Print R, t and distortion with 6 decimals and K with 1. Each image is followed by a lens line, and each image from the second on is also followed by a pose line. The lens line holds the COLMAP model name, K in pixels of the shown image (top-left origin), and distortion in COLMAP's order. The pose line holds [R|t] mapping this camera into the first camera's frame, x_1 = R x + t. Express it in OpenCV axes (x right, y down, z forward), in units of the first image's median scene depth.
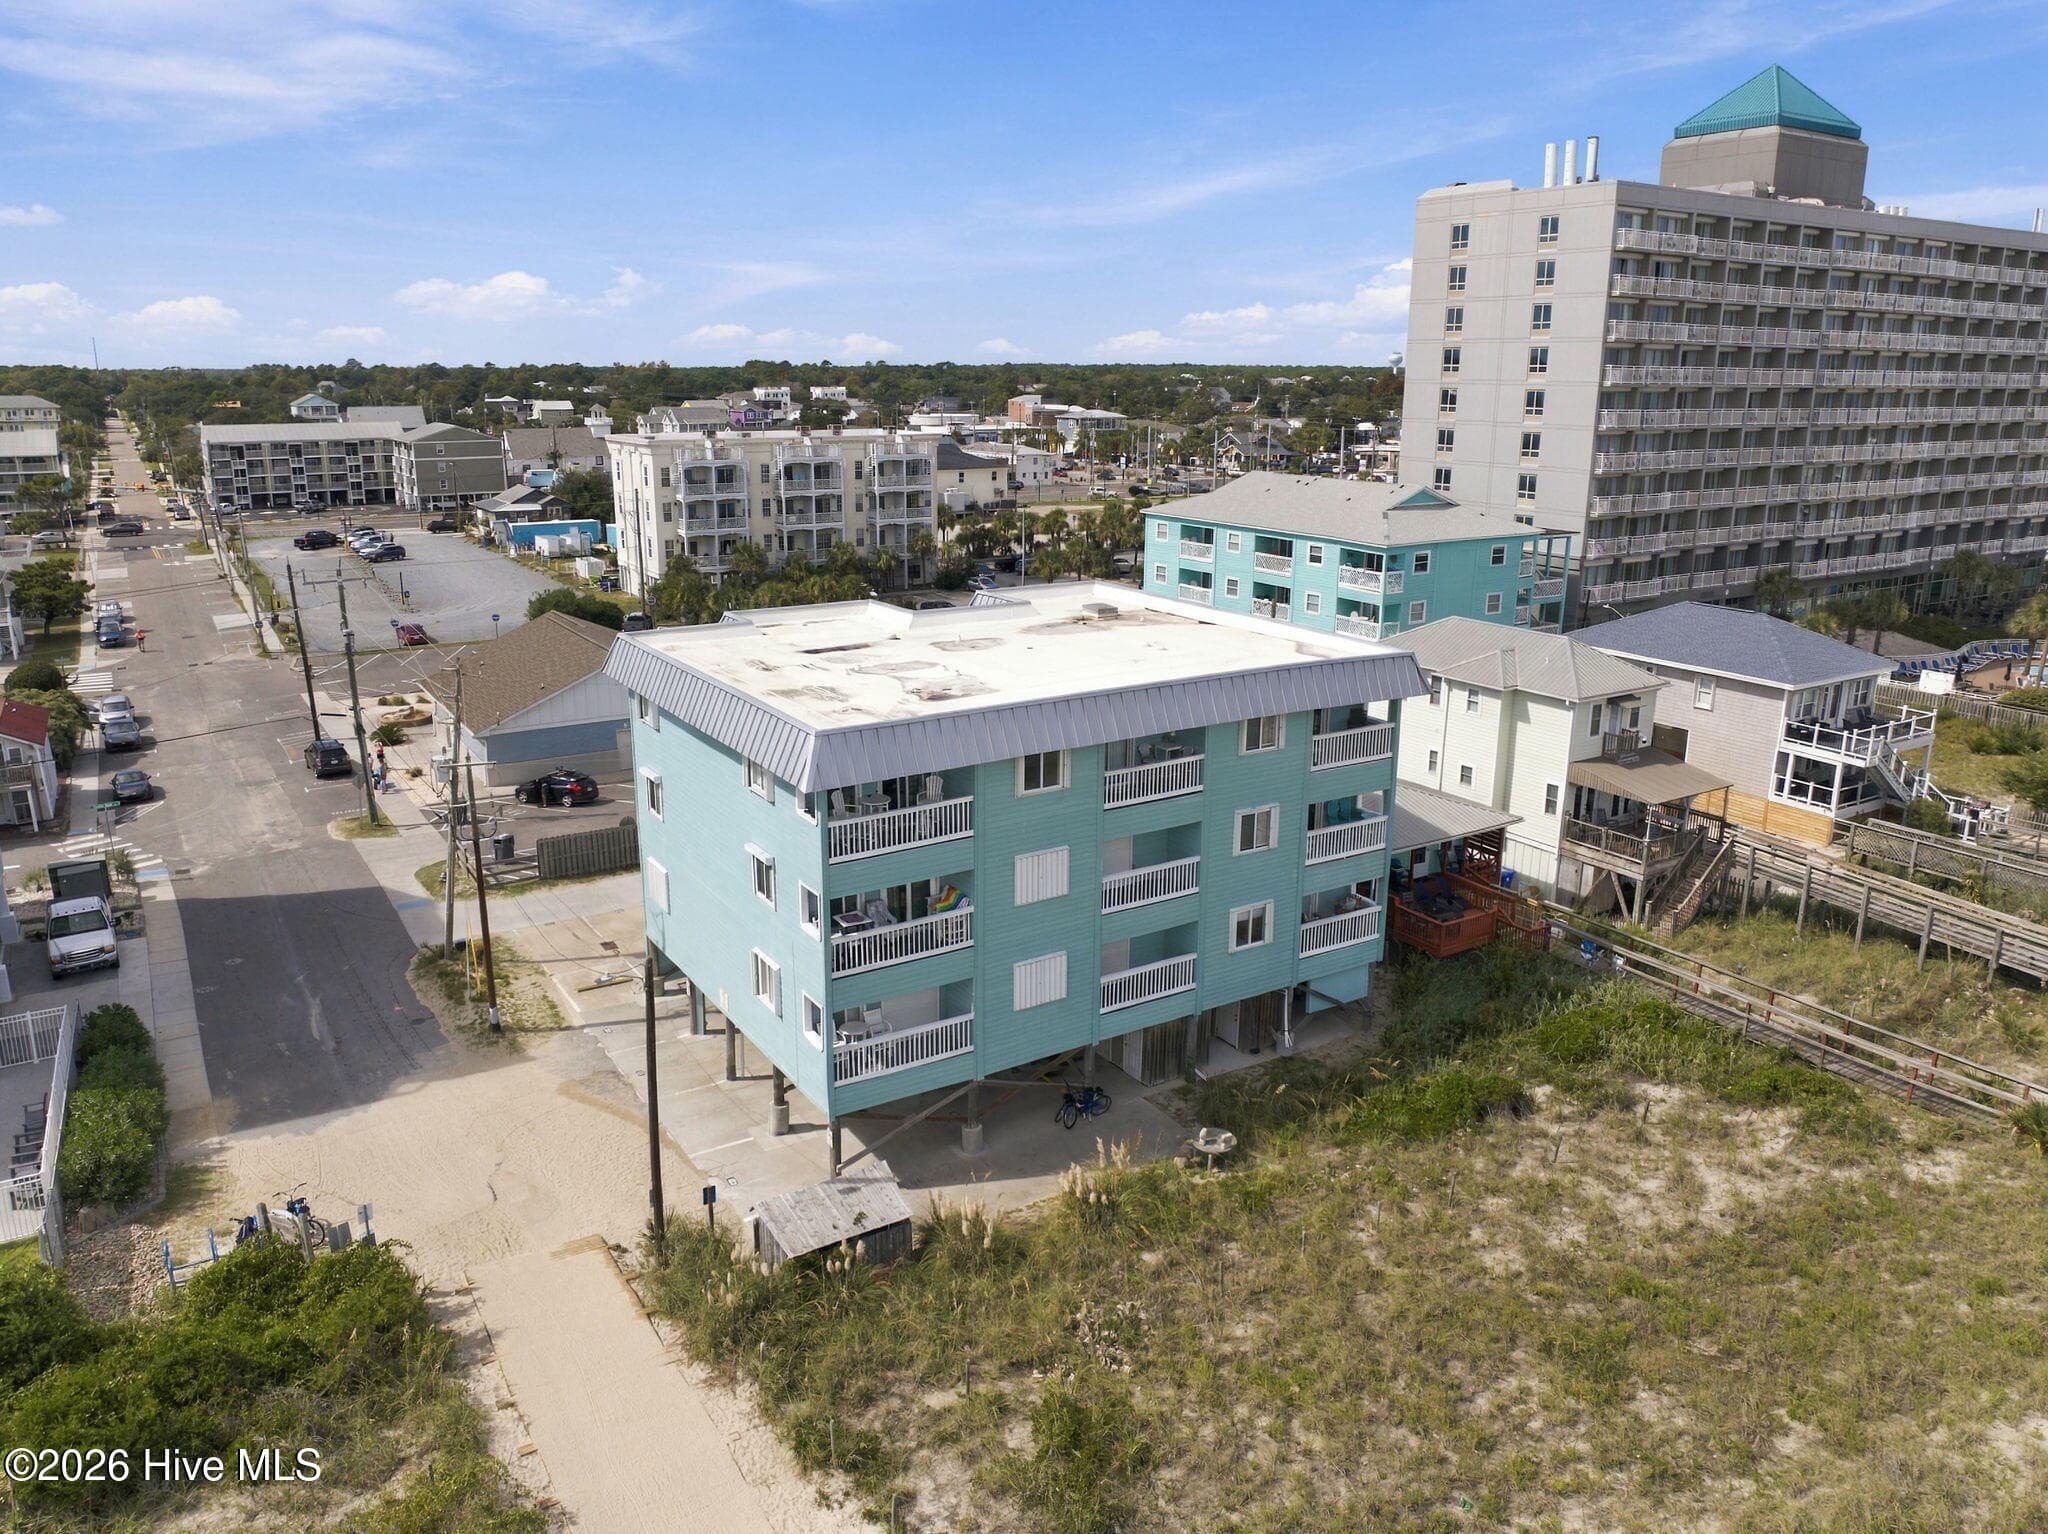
lens RADIAL K [[1443.4, 0, 1012.6], [0, 1443.4, 762.2], [0, 0, 1]] dist [-0.033457, -0.009055]
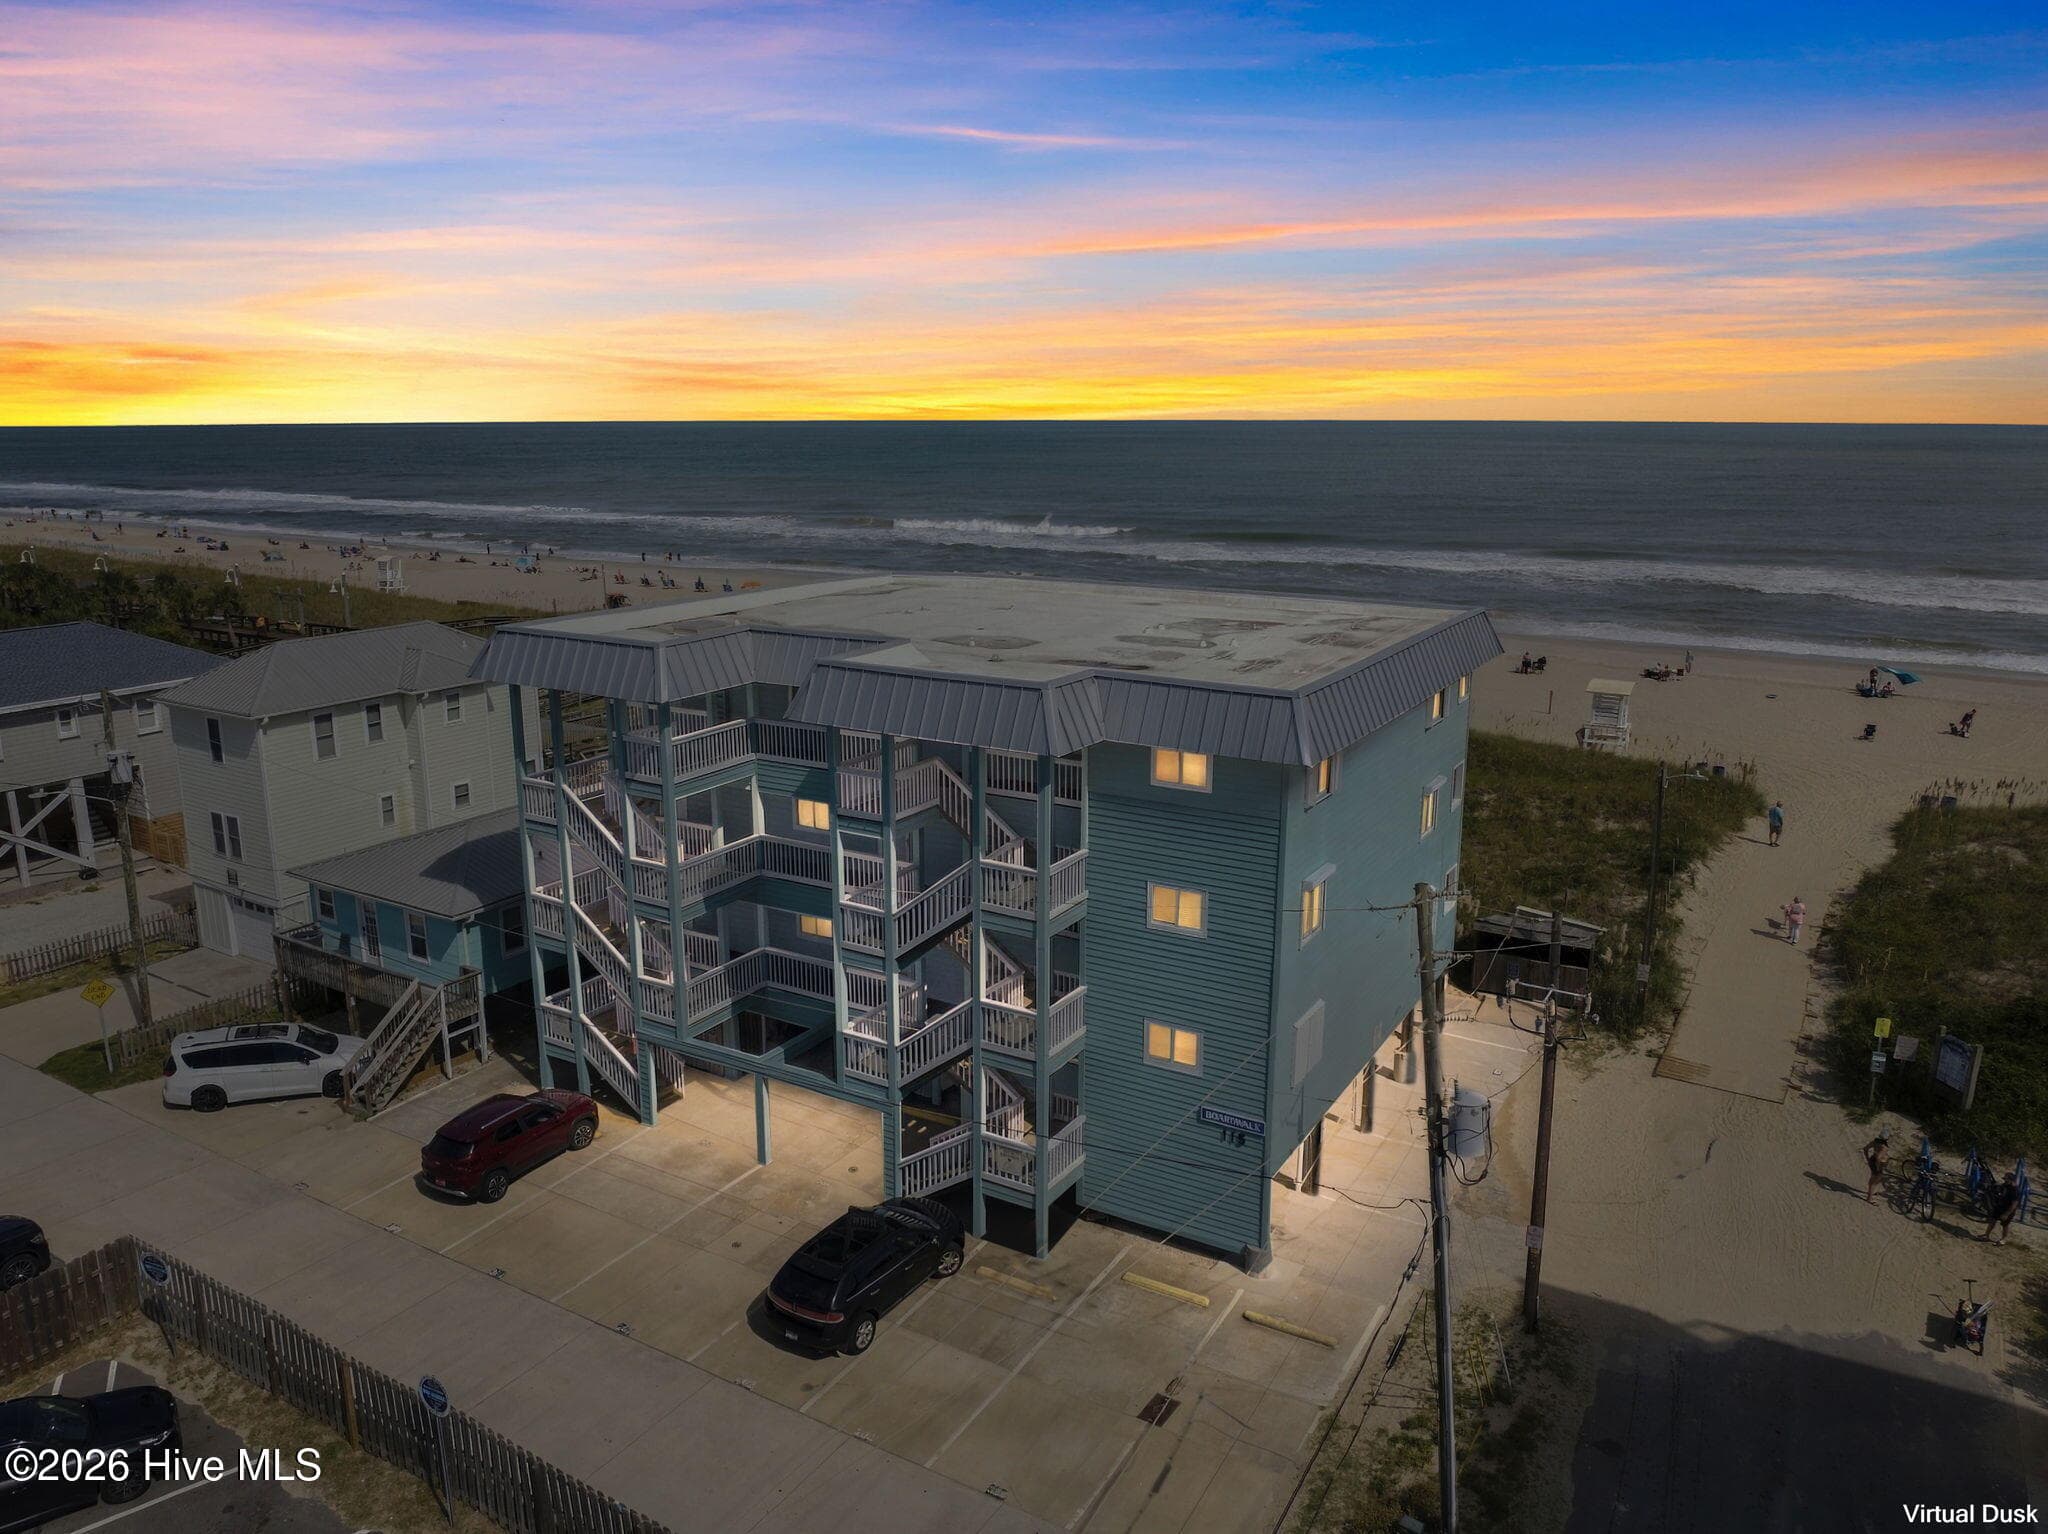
lens RADIAL K [[1443.4, 0, 1011.0], [0, 1443.4, 762.0], [0, 0, 1]] dist [-0.033457, -0.009055]
pose [[-0.454862, -0.212941, 0.864729, -0.593153], [0.232988, 0.908721, 0.346329, -0.238451], [-0.859545, 0.359003, -0.363730, 1.069838]]
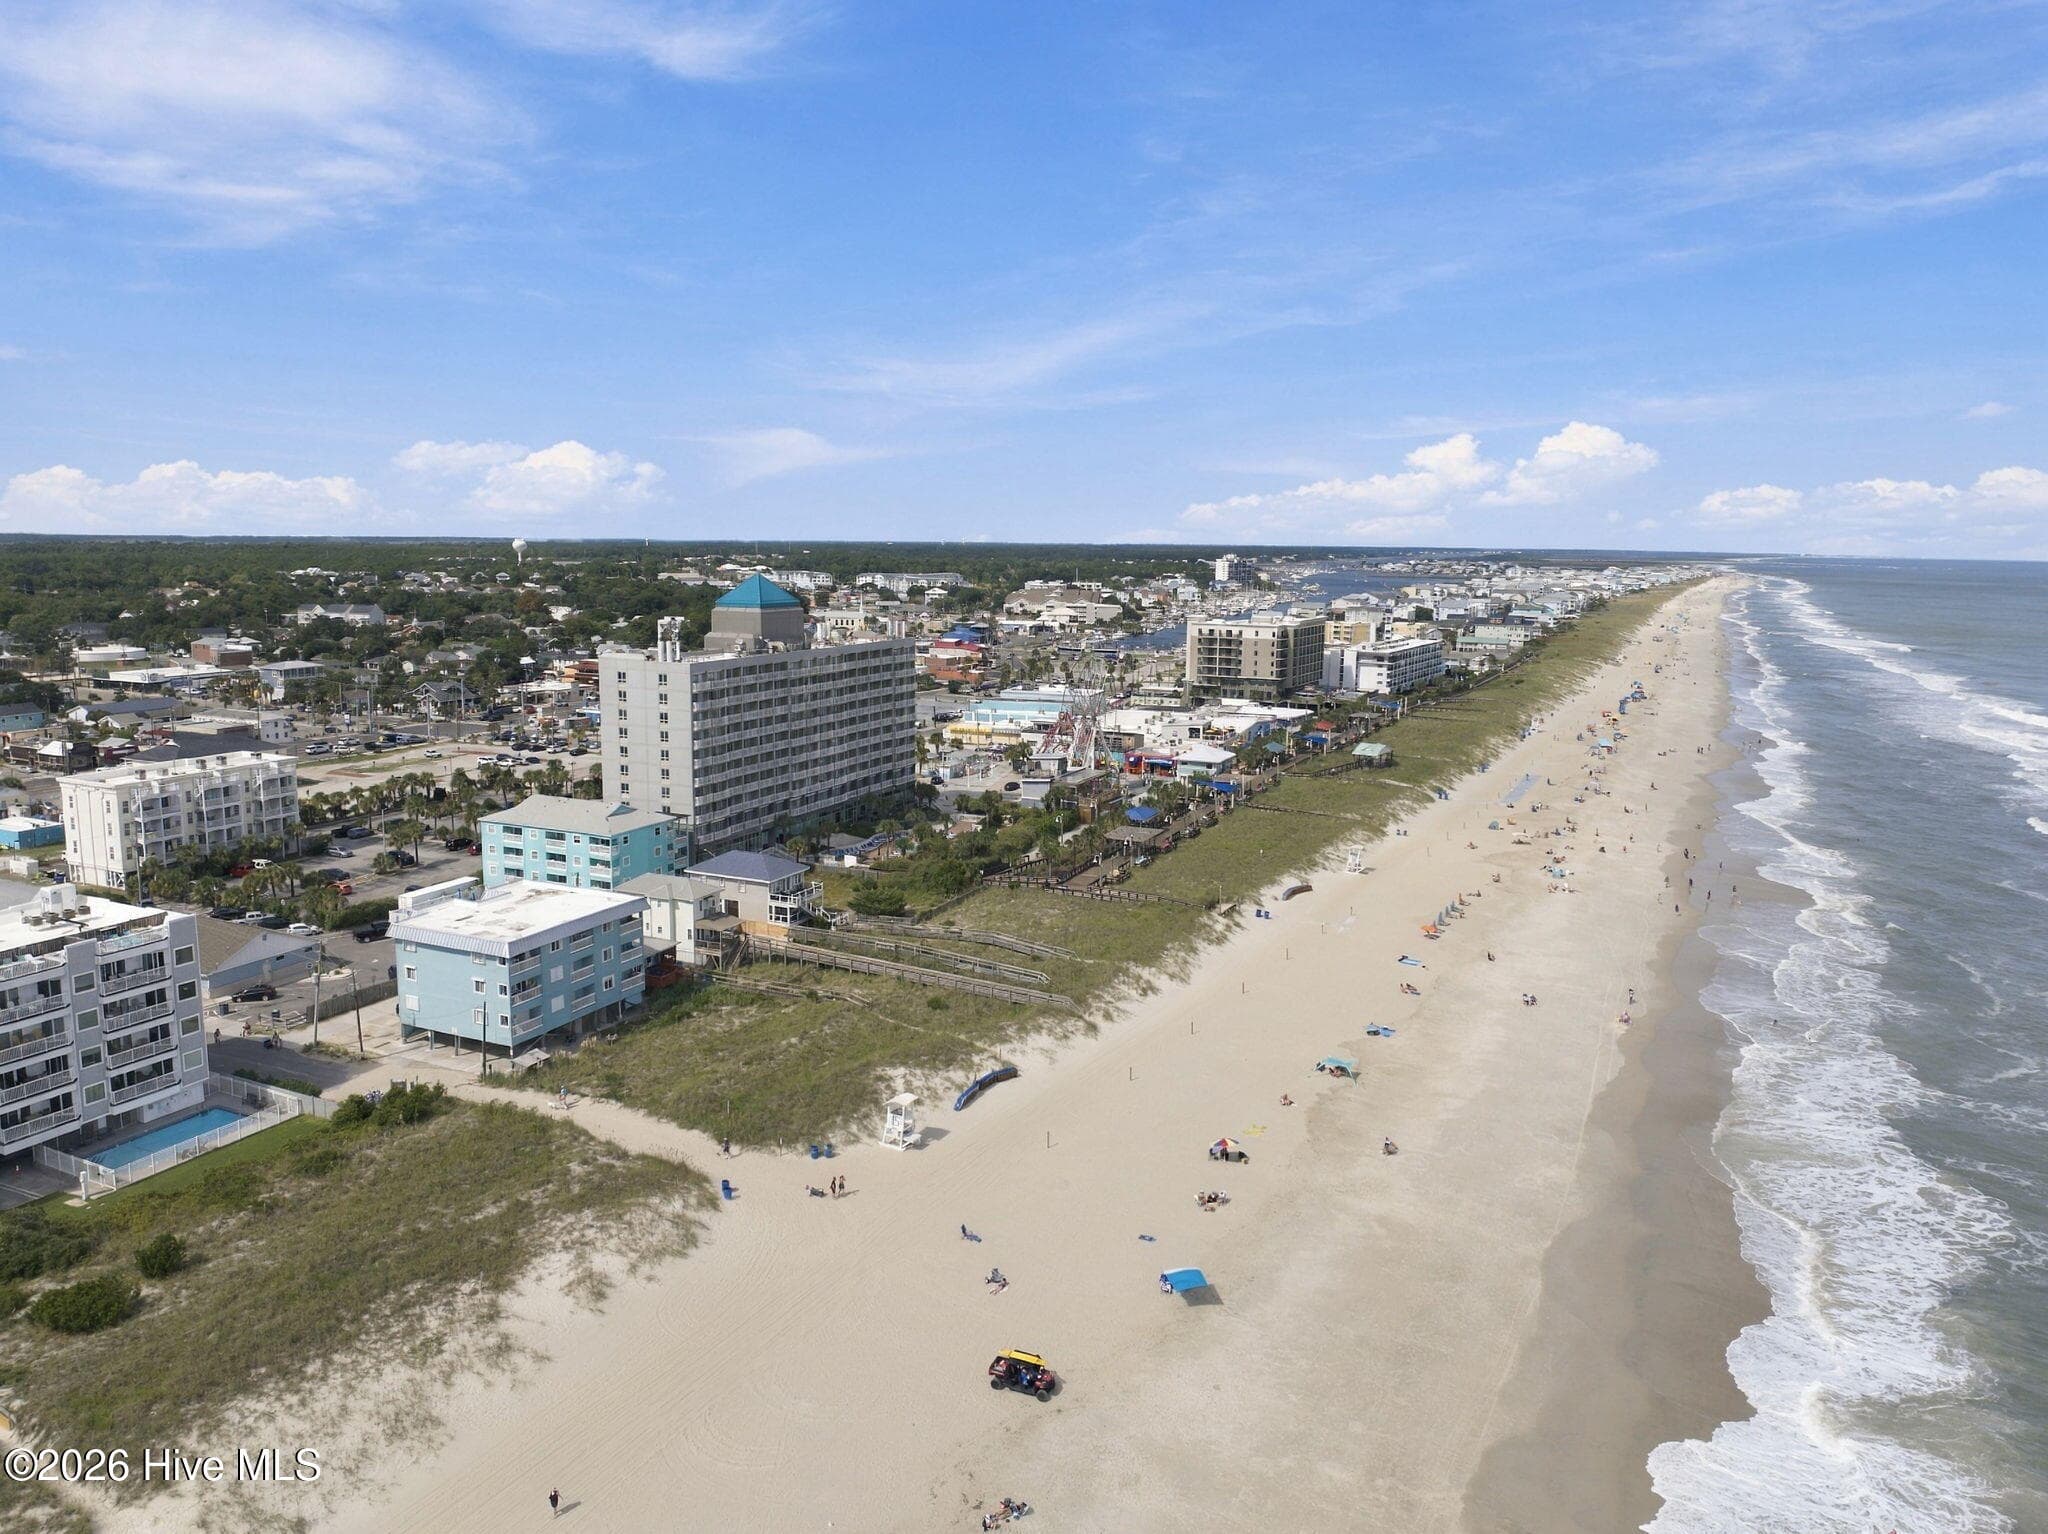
lens RADIAL K [[1443.4, 0, 1029.4], [0, 1443.4, 782.8], [0, 0, 1]] dist [-0.033457, -0.009055]
pose [[0.828954, -0.084106, 0.552957, -0.653986], [0.134735, 0.989544, -0.051473, -0.035851], [-0.542846, 0.117171, 0.831619, -1.869598]]
